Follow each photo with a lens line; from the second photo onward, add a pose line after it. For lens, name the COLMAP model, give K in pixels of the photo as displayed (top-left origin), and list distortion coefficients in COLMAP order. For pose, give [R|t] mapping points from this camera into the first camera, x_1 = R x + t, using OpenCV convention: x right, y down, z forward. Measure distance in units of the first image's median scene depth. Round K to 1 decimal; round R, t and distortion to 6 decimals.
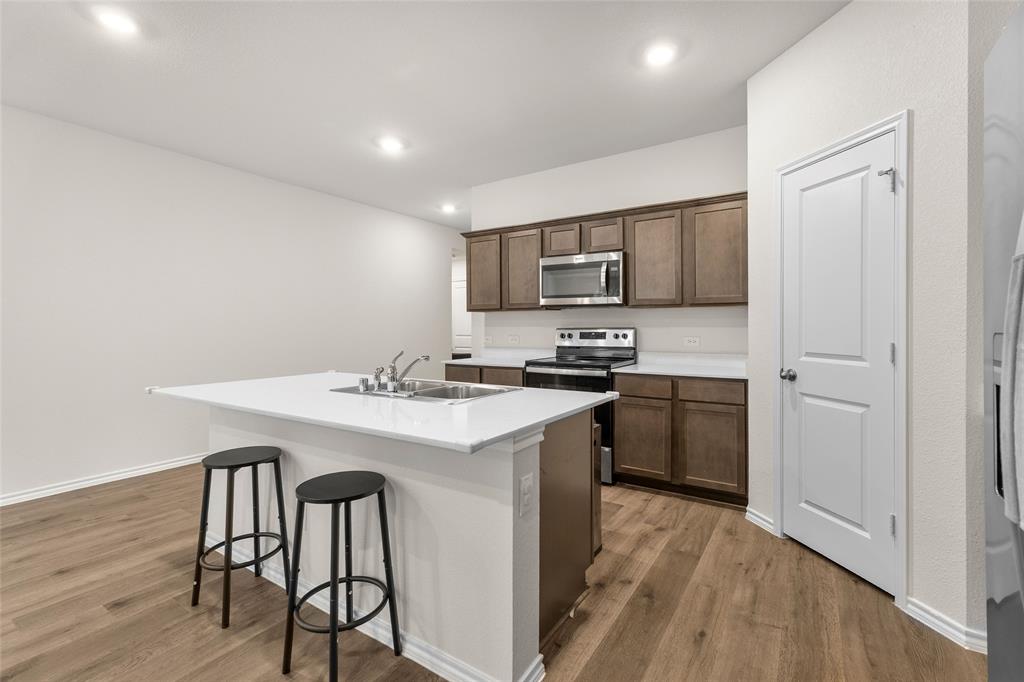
lens RADIAL K [[447.1, 0, 515.3], [0, 447.1, 323.8], [0, 0, 1]] dist [0.002885, 0.000590]
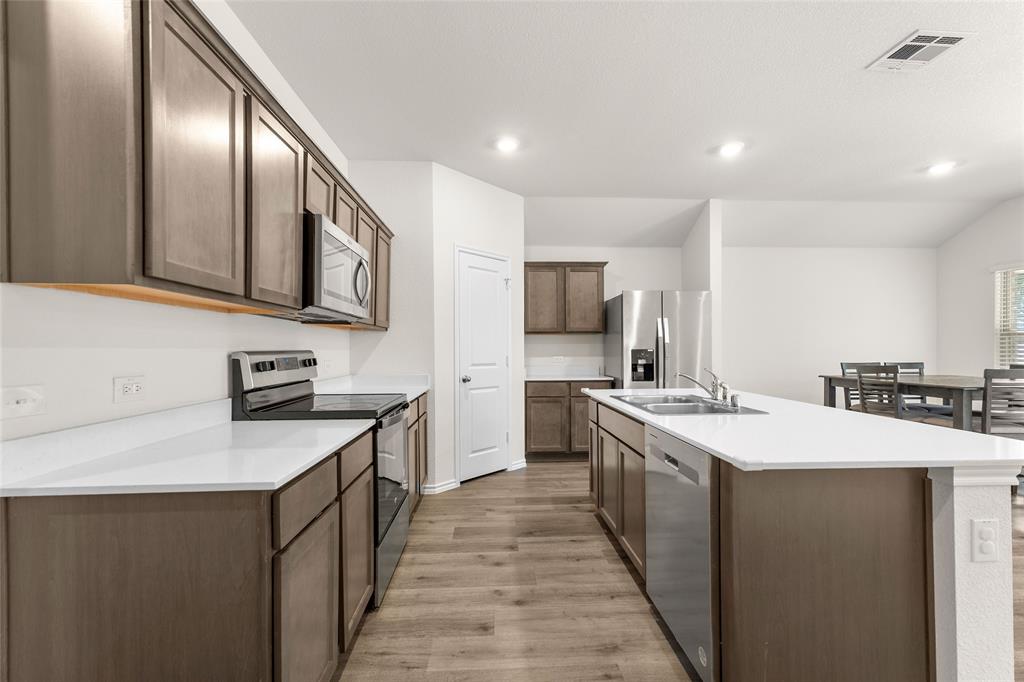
lens RADIAL K [[447.6, 0, 516.0], [0, 447.6, 351.6], [0, 0, 1]] dist [0.011087, -0.000078]
pose [[-0.593633, 0.000982, 0.804735, -0.585888], [0.000414, 0.999999, -0.000915, 0.013445], [-0.804736, -0.000210, -0.593633, 1.354454]]
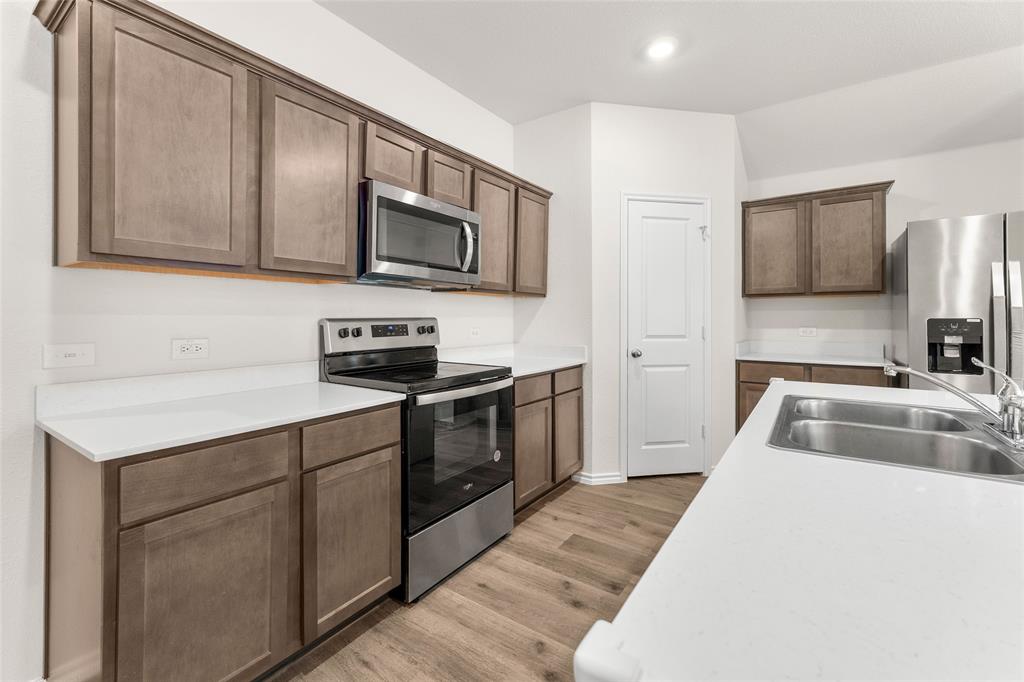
lens RADIAL K [[440.3, 0, 511.9], [0, 440.3, 315.1], [0, 0, 1]] dist [0.008303, 0.000176]
pose [[0.024488, 0.009217, 0.999658, -0.522227], [-0.006393, 0.999938, -0.009063, 0.011745], [-0.999680, -0.006169, 0.024545, 1.000846]]
